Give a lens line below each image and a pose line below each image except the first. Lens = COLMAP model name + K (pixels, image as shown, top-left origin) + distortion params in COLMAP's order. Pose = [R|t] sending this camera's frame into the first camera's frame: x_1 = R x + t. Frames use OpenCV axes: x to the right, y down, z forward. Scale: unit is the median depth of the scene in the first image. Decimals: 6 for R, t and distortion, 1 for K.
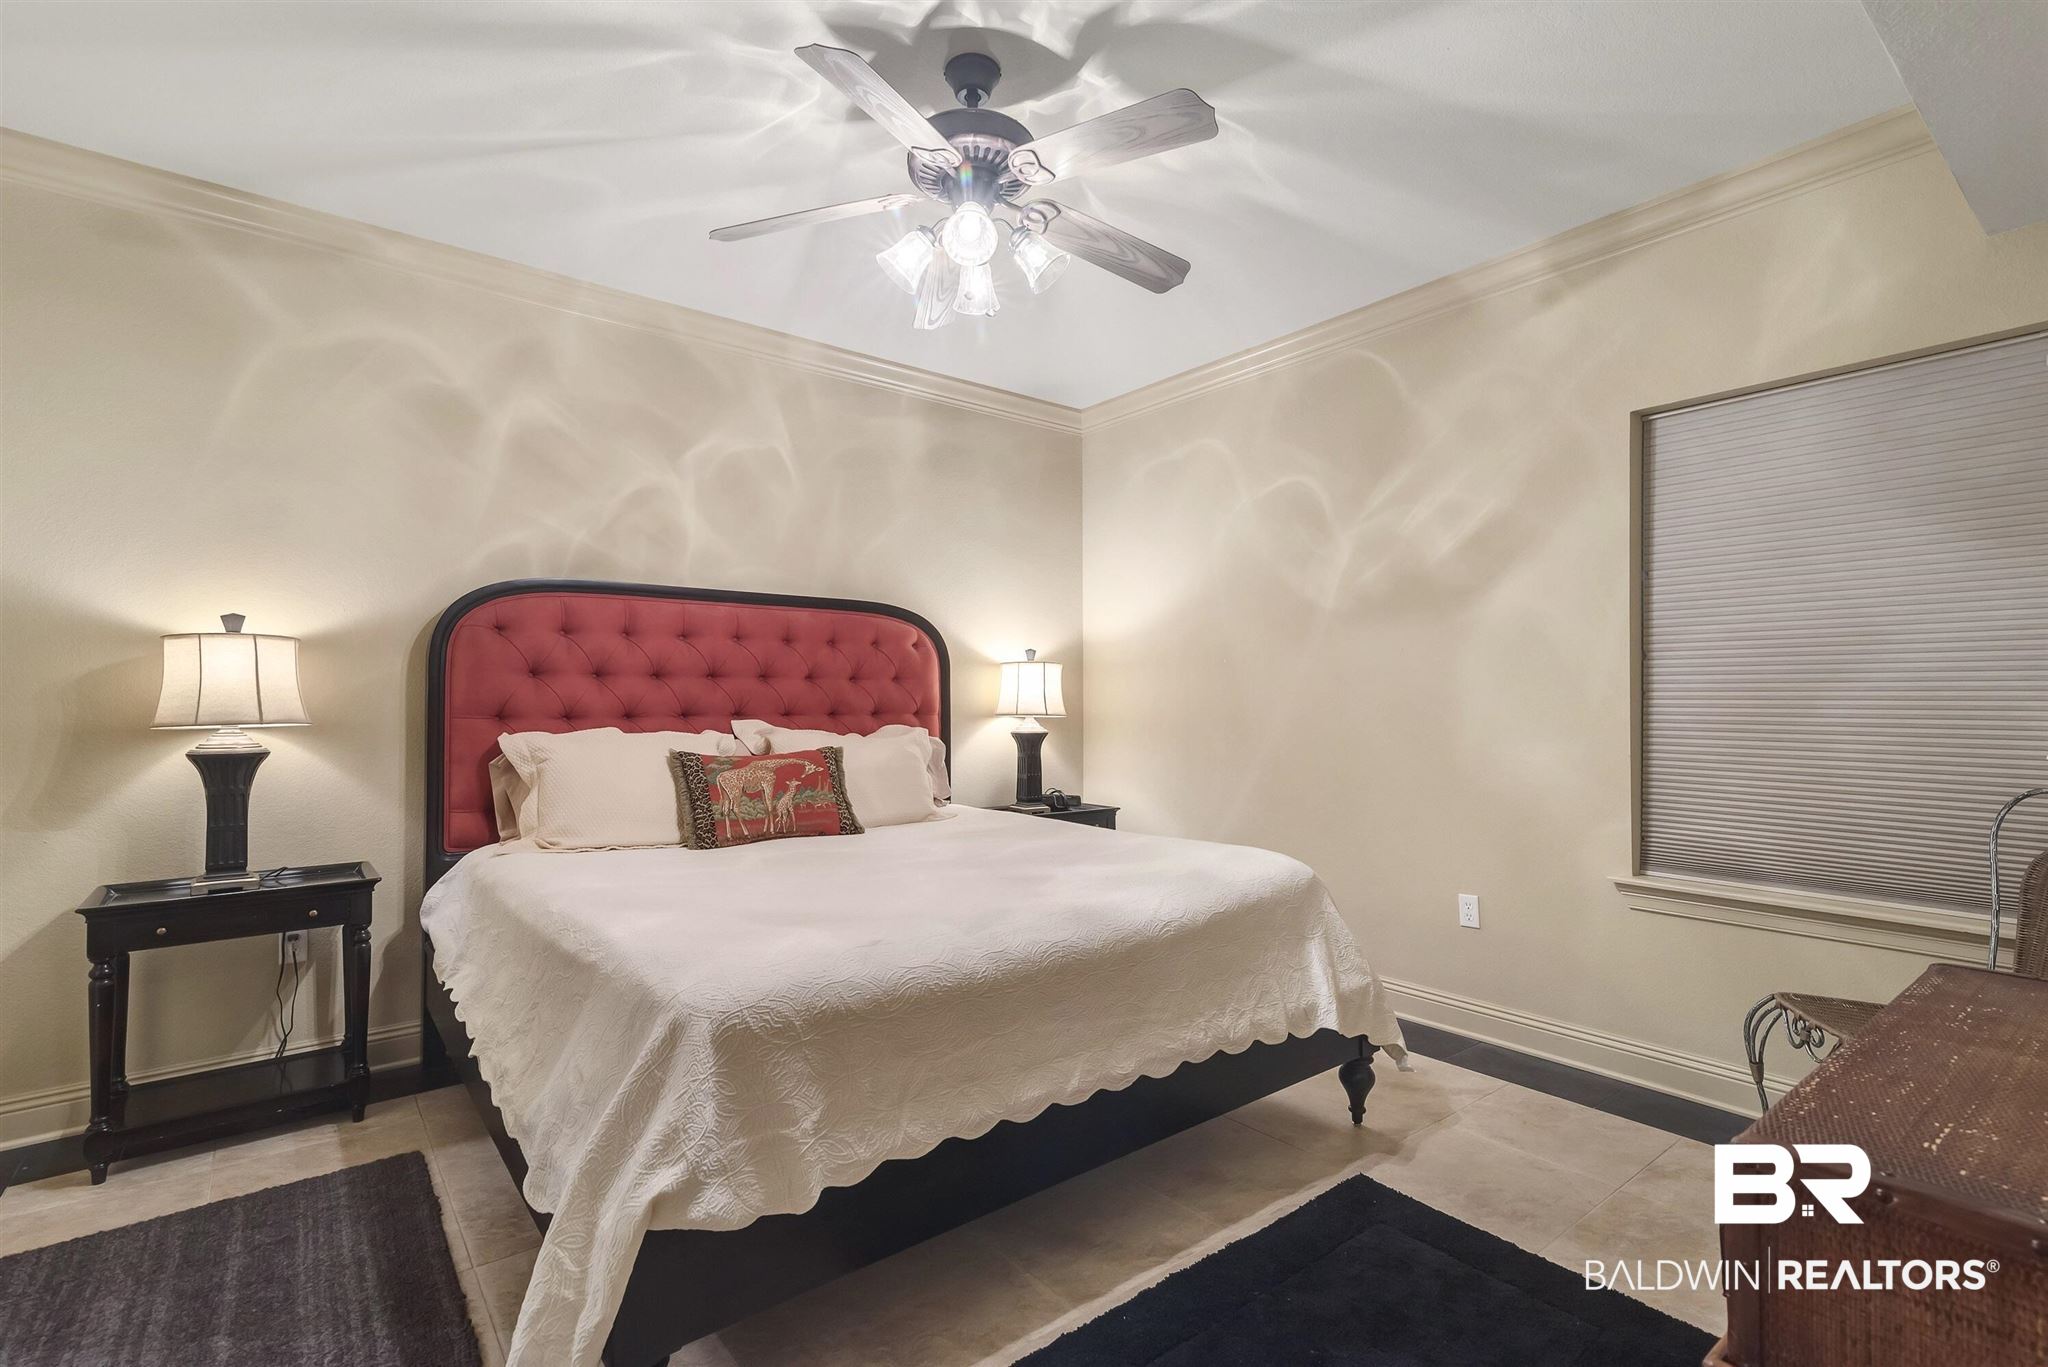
lens RADIAL K [[927.2, 0, 1010.3], [0, 927.2, 694.5], [0, 0, 1]] dist [0.005085, -0.000271]
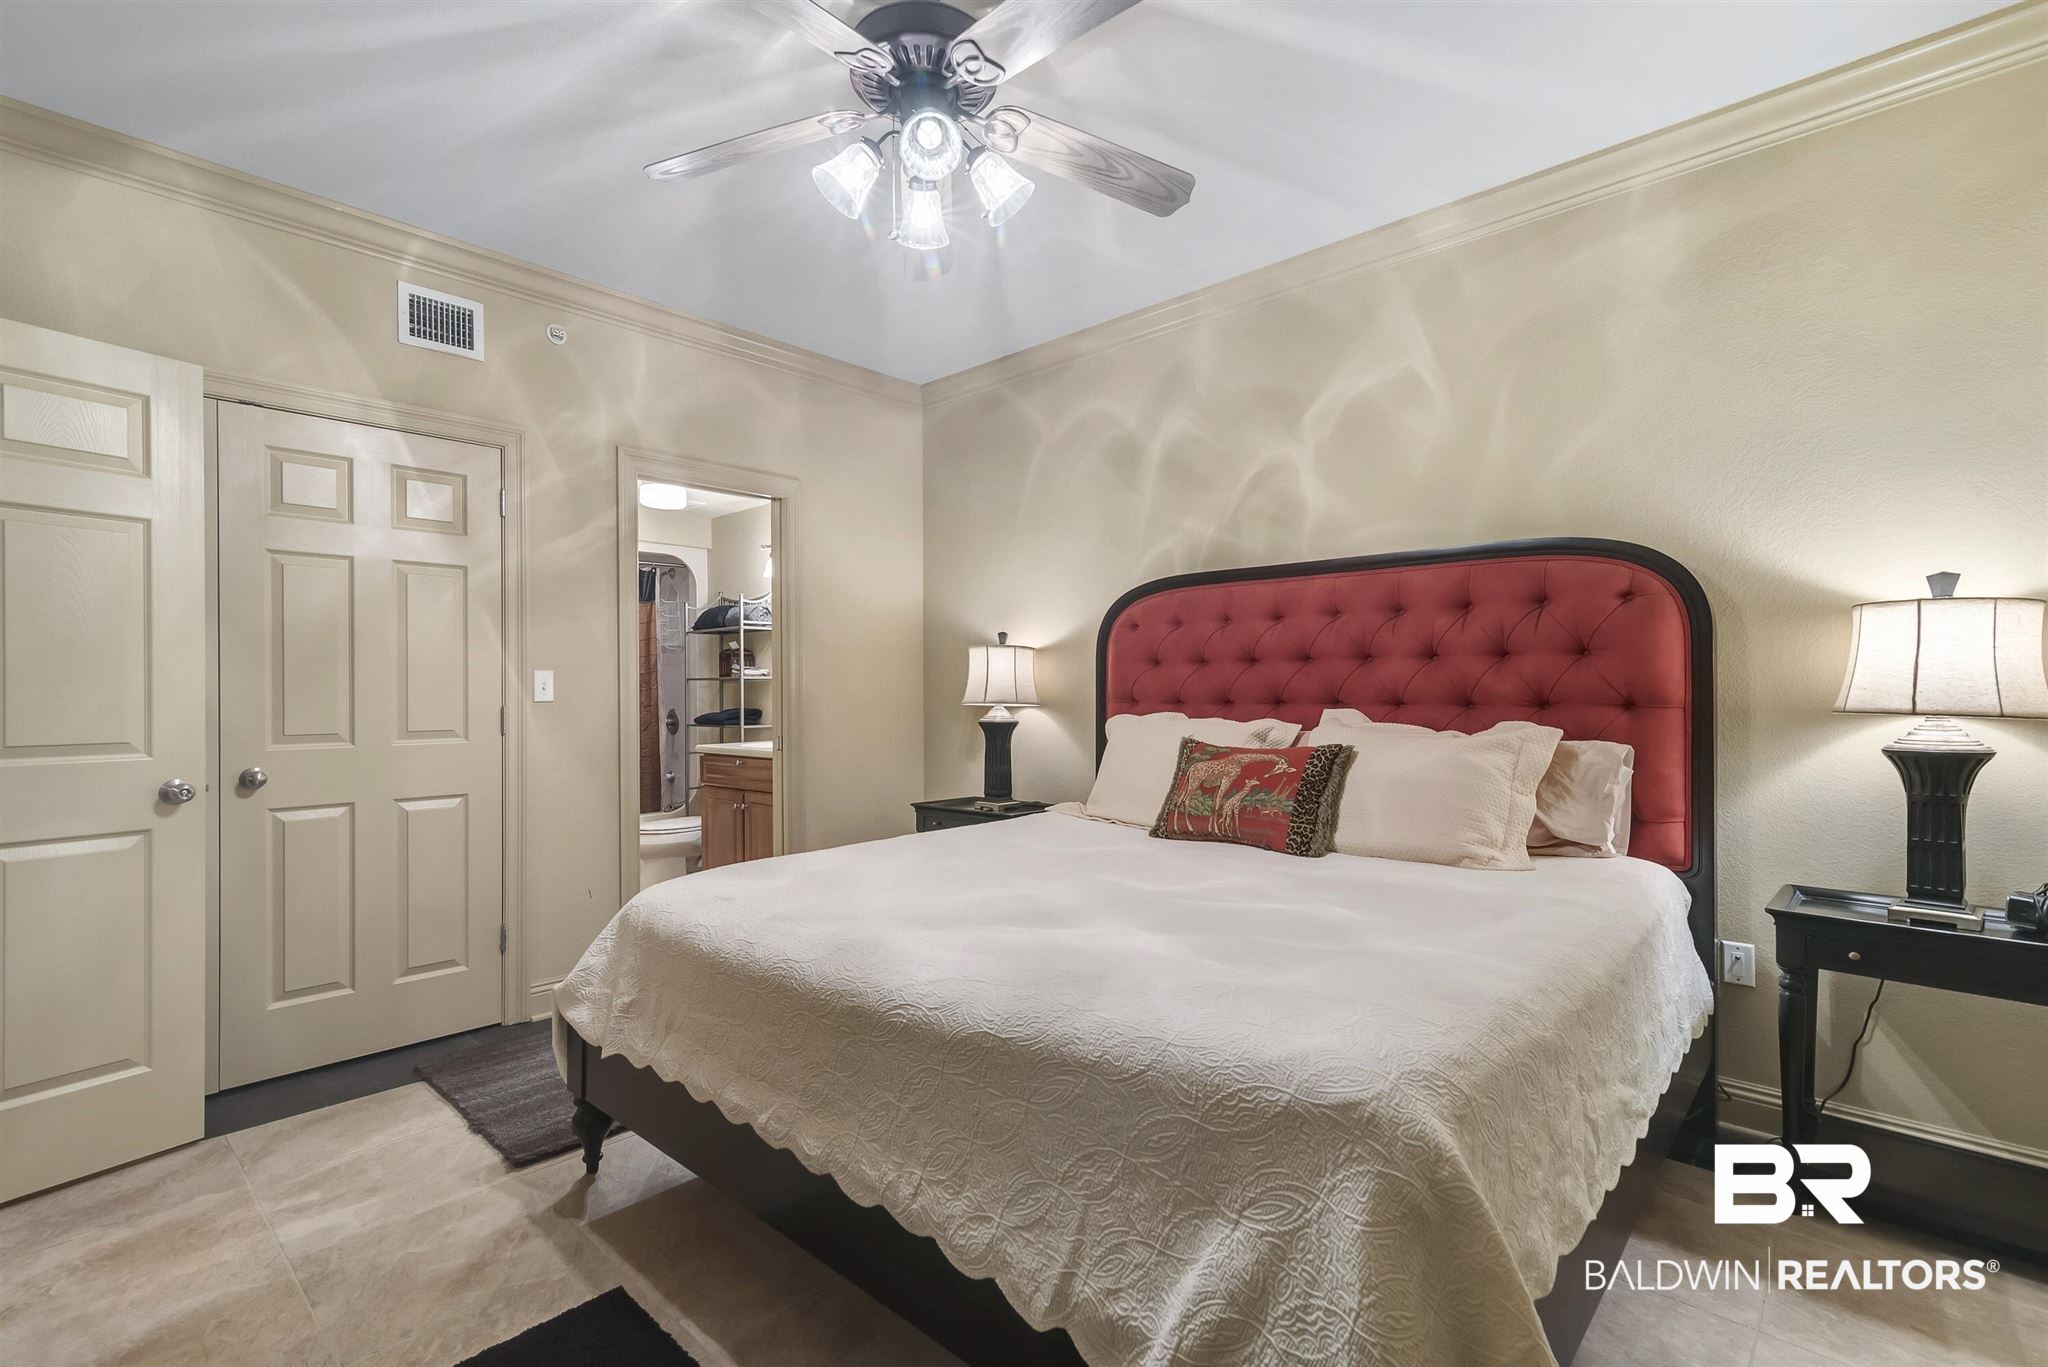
lens RADIAL K [[927.2, 0, 1010.3], [0, 927.2, 694.5], [0, 0, 1]] dist [0.005085, -0.000271]
pose [[0.159290, 0.002543, -0.987229, 0.539327], [0.011093, 0.999929, 0.004365, 0.007537], [0.987170, -0.011647, 0.159250, 0.602951]]
